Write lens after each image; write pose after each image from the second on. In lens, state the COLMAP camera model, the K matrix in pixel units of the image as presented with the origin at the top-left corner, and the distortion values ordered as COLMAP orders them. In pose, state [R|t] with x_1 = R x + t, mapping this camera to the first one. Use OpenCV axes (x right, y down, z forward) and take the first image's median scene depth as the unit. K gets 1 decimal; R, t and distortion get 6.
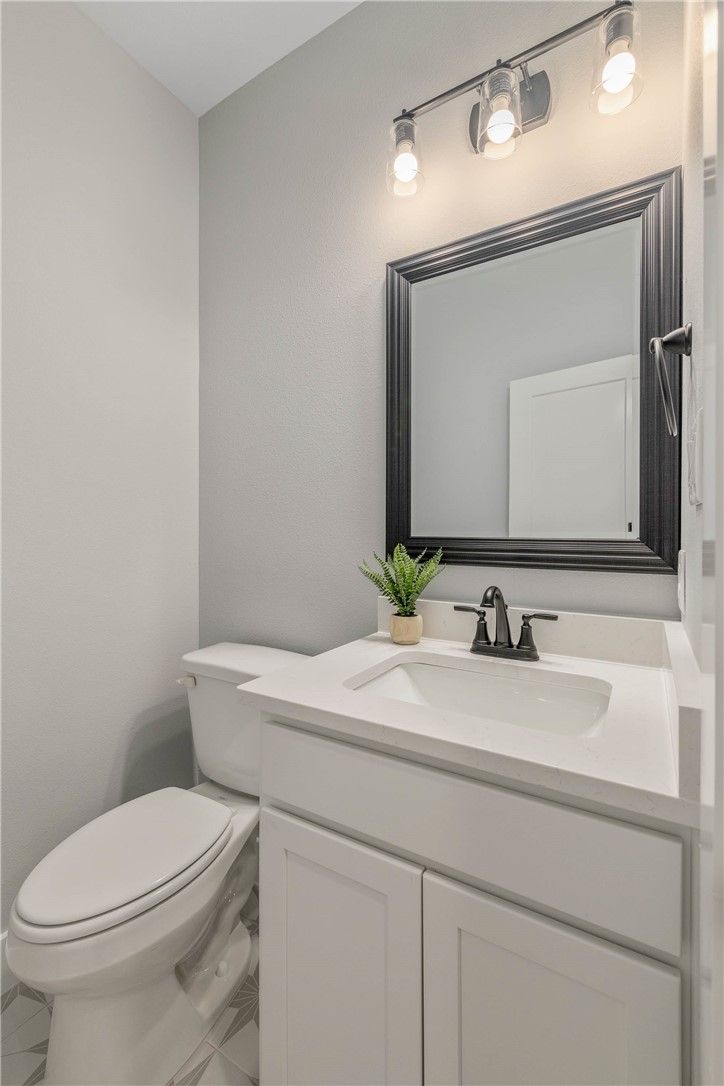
lens RADIAL K [[483.7, 0, 336.3], [0, 483.7, 516.8], [0, 0, 1]] dist [0.045091, 0.000091]
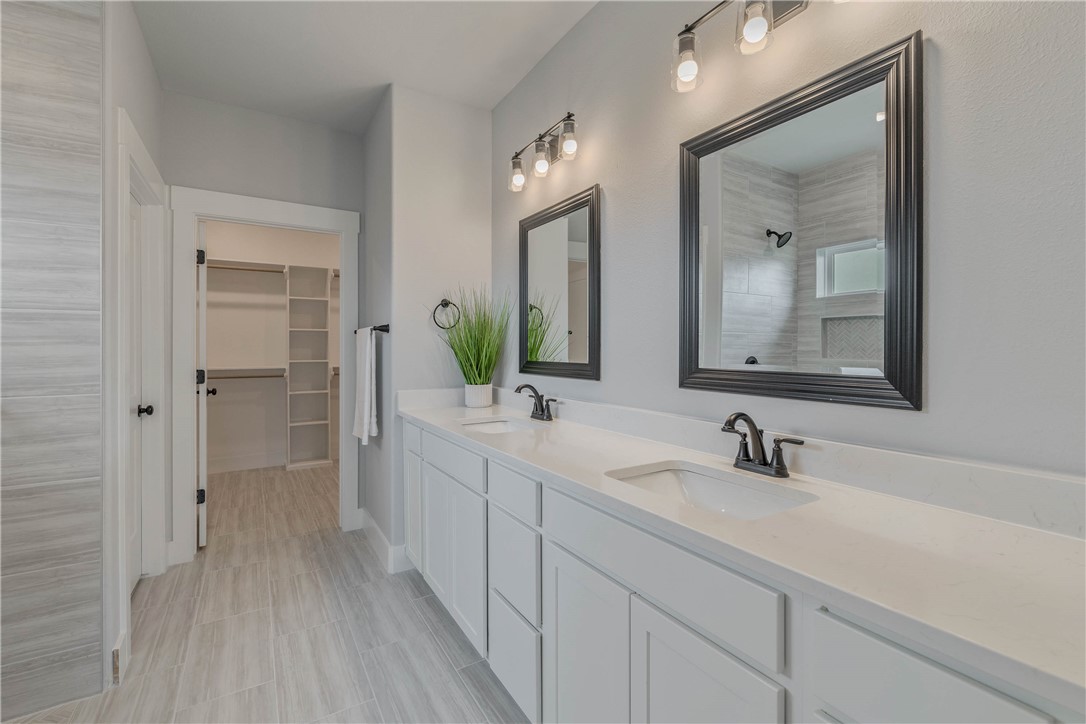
lens RADIAL K [[463.6, 0, 543.0], [0, 463.6, 362.0], [0, 0, 1]] dist [0.000310, 0.000068]
pose [[0.897360, 0.027011, -0.440471, 0.366757], [-0.015198, 0.999425, 0.030325, -0.005248], [0.441037, -0.020518, 0.897255, -0.228621]]
